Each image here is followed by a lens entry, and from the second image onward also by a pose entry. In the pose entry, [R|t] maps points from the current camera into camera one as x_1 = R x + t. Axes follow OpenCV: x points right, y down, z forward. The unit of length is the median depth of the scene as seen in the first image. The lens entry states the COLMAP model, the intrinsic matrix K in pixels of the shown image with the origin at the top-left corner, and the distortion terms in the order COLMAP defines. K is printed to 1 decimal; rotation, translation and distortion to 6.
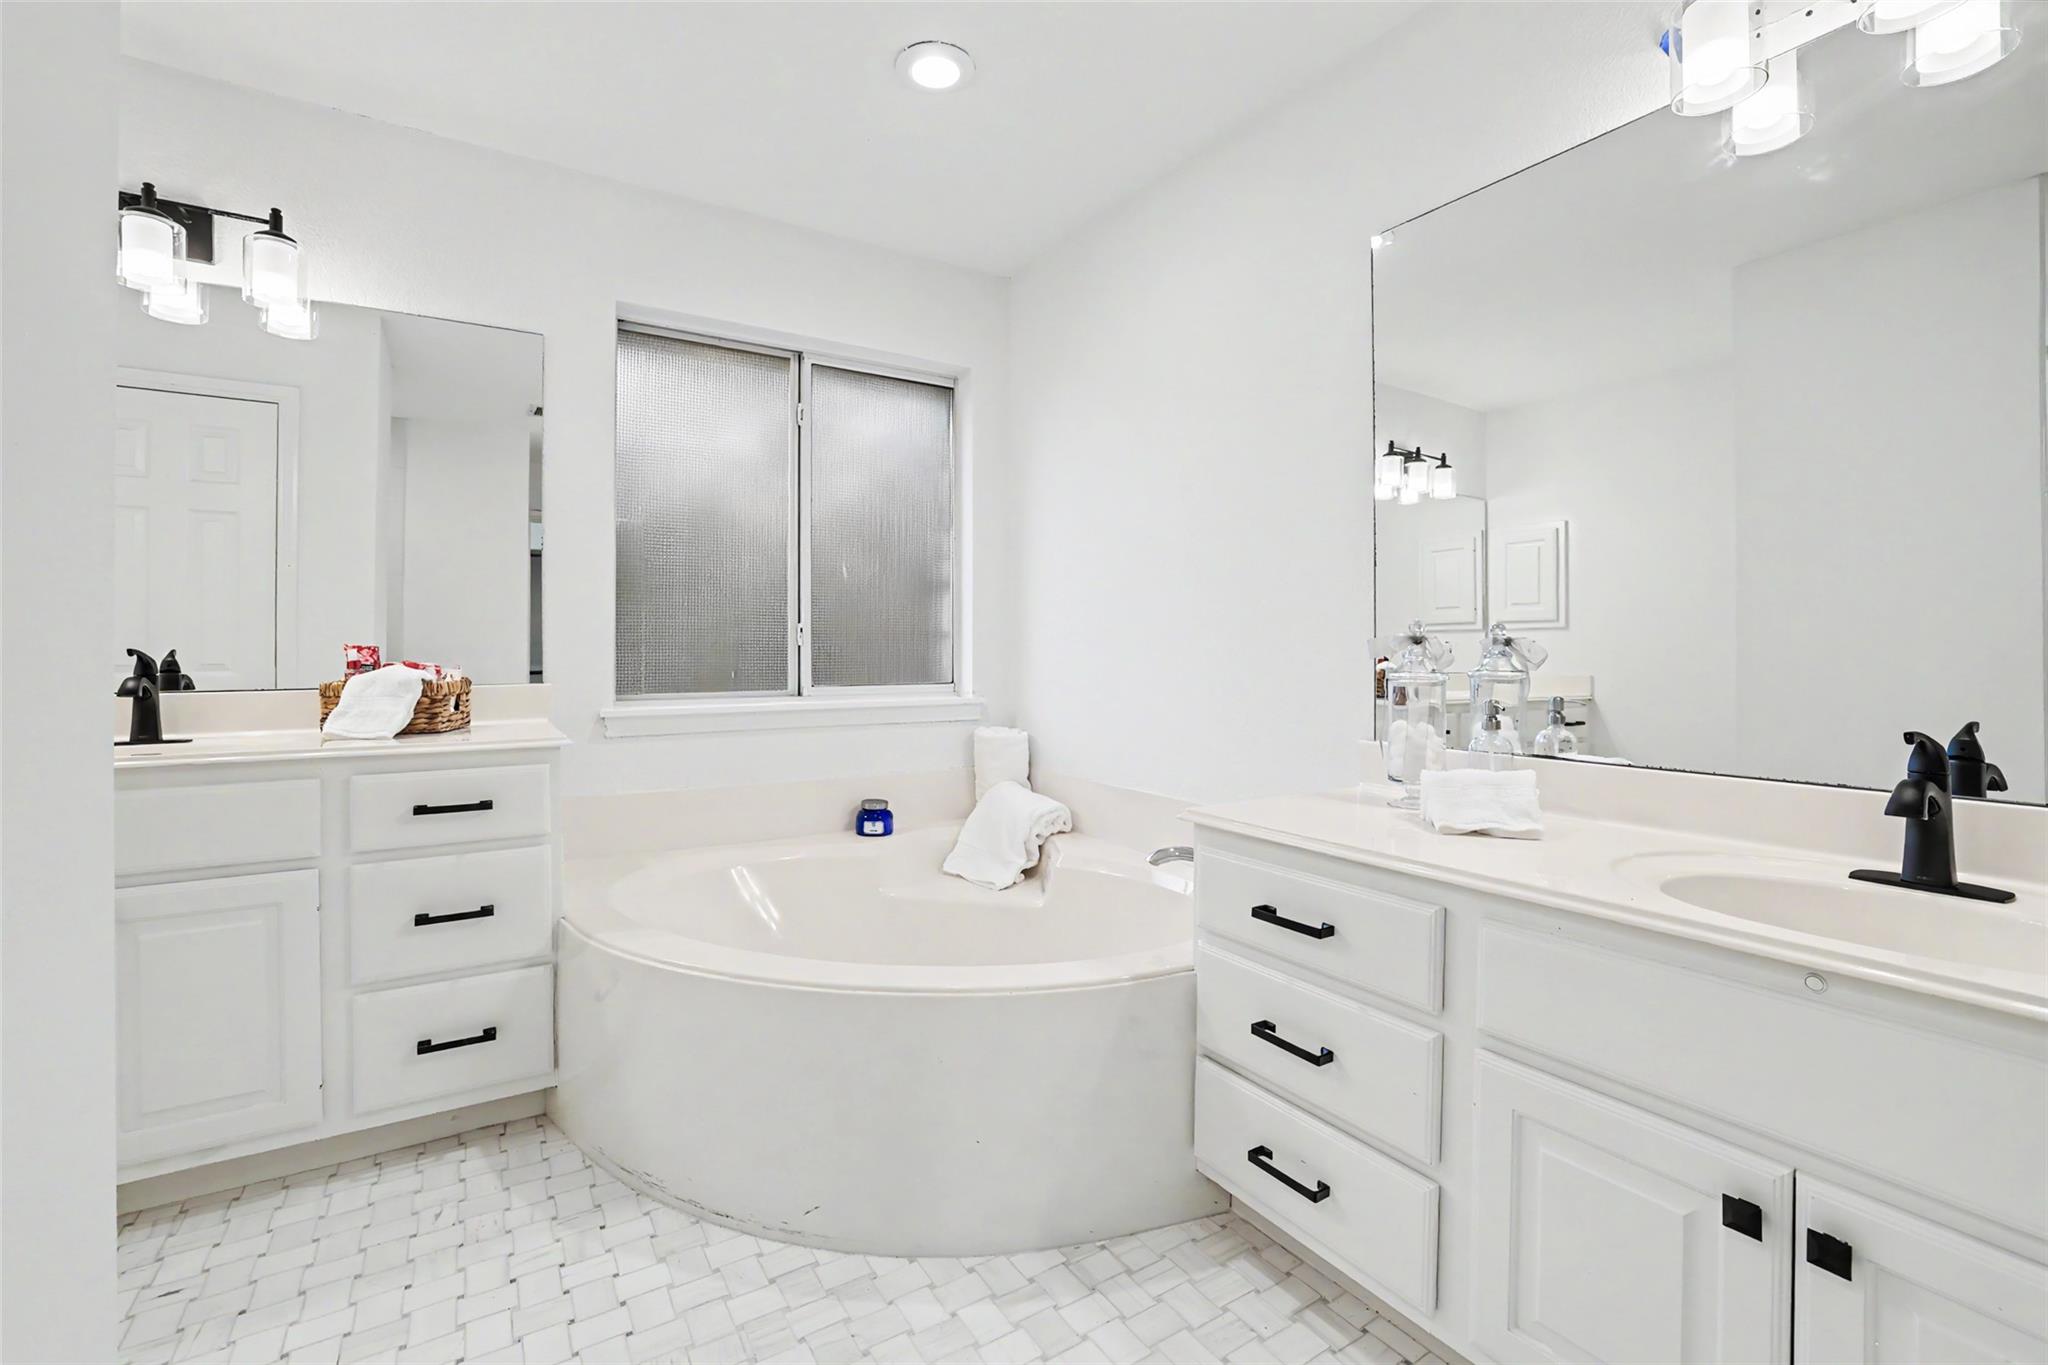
lens RADIAL K [[899.1, 0, 993.7], [0, 899.1, 649.4], [0, 0, 1]] dist [-0.011478, 0.003937]
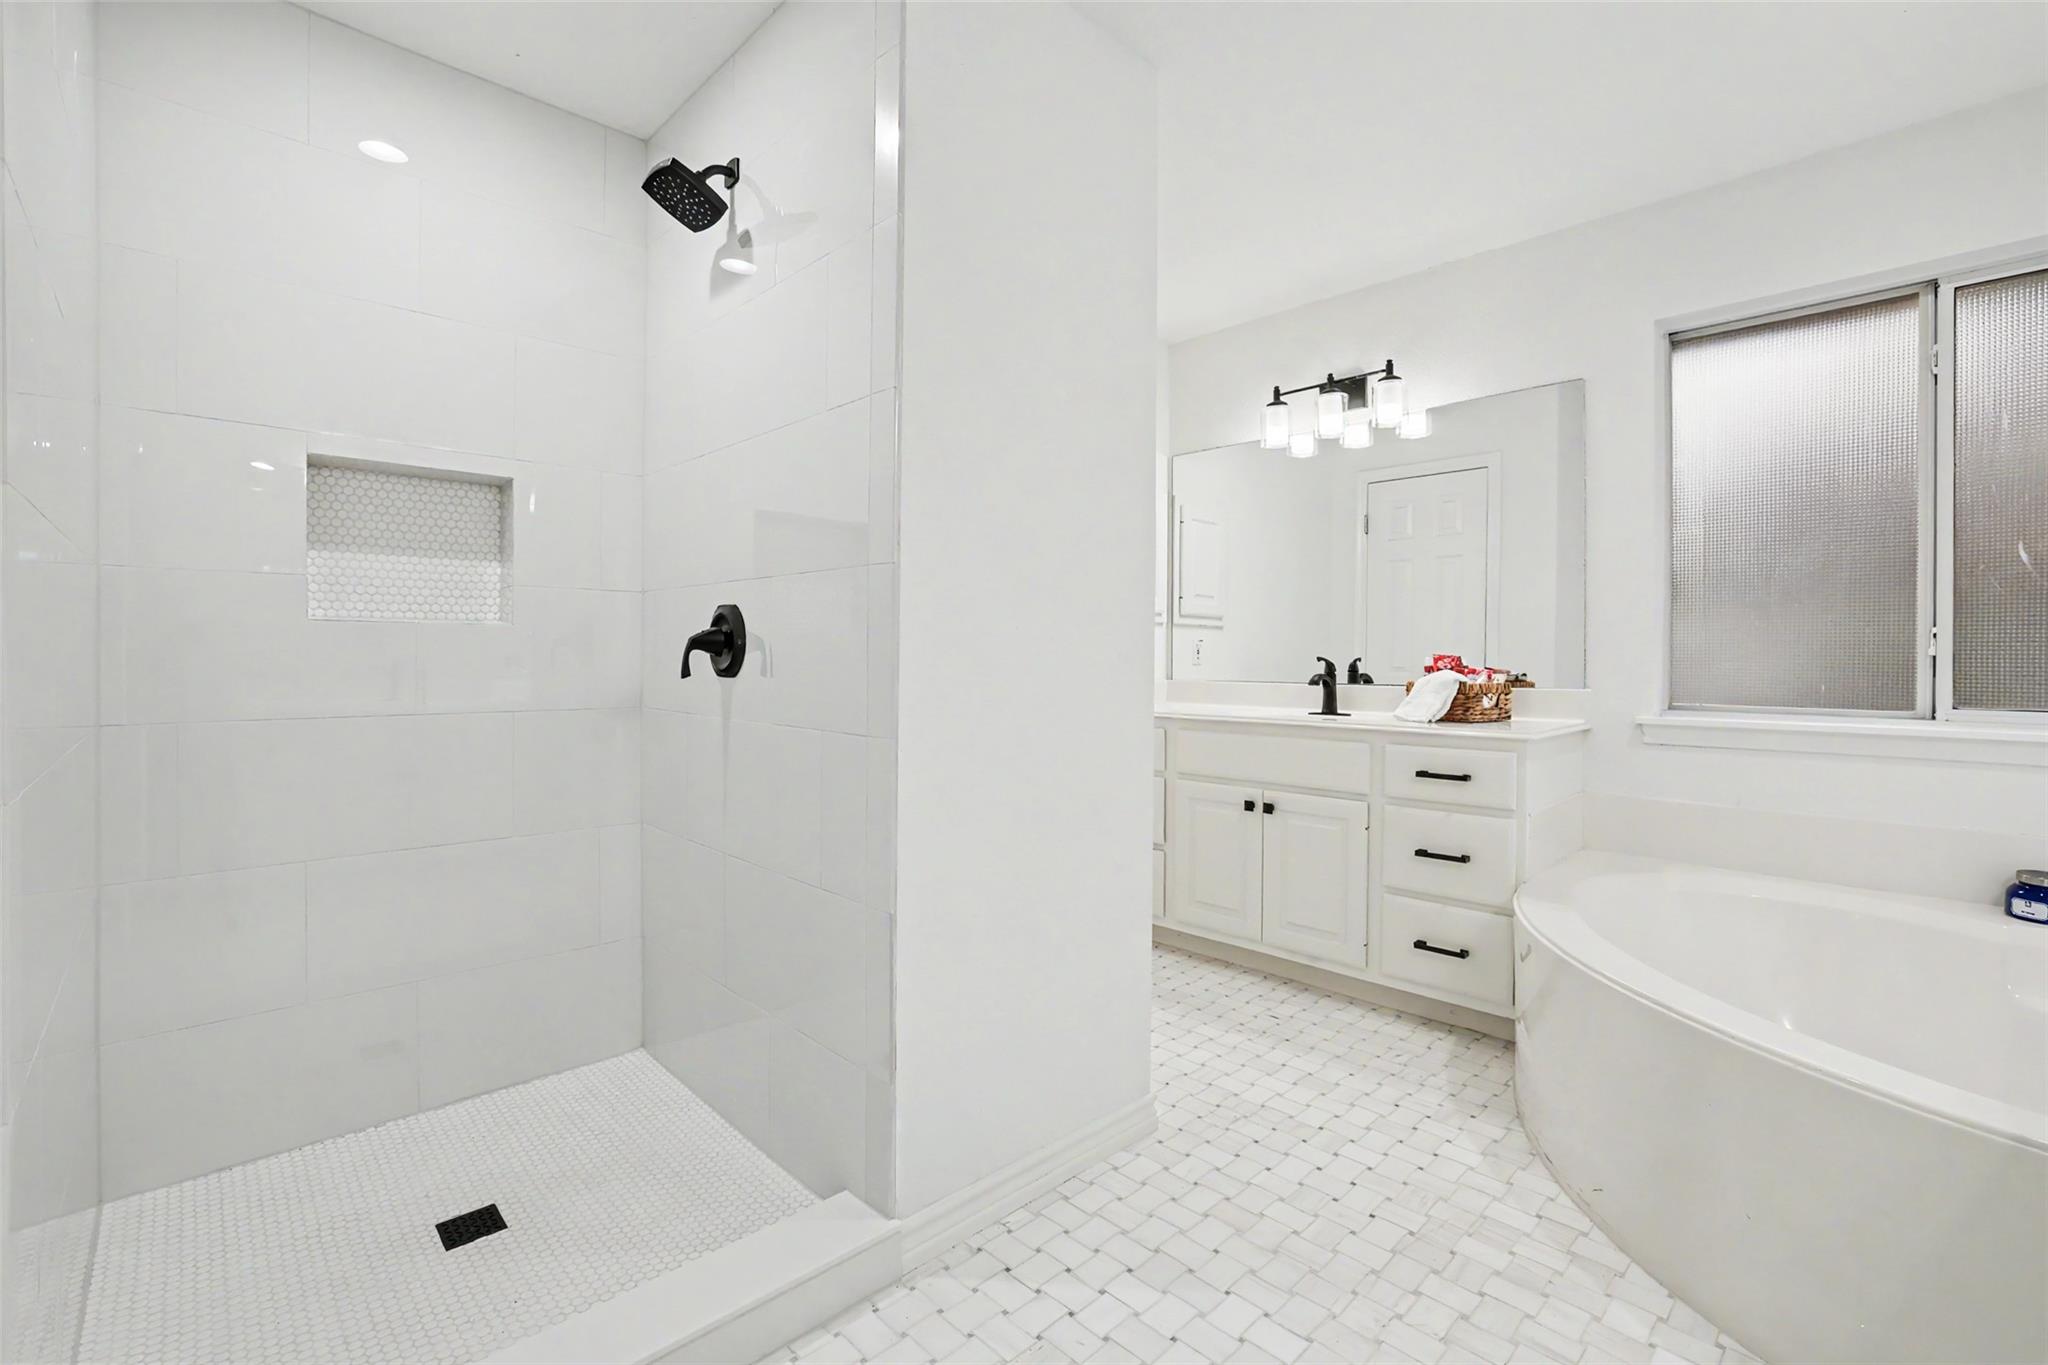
lens RADIAL K [[899.1, 0, 1021.3], [0, 899.1, 664.4], [0, 0, 1]] dist [-0.011478, 0.003937]
pose [[0.216350, 0.009981, -0.976265, 0.578173], [-0.005873, 0.999943, 0.008921, 0.001552], [0.976298, 0.003804, 0.216396, 0.093146]]
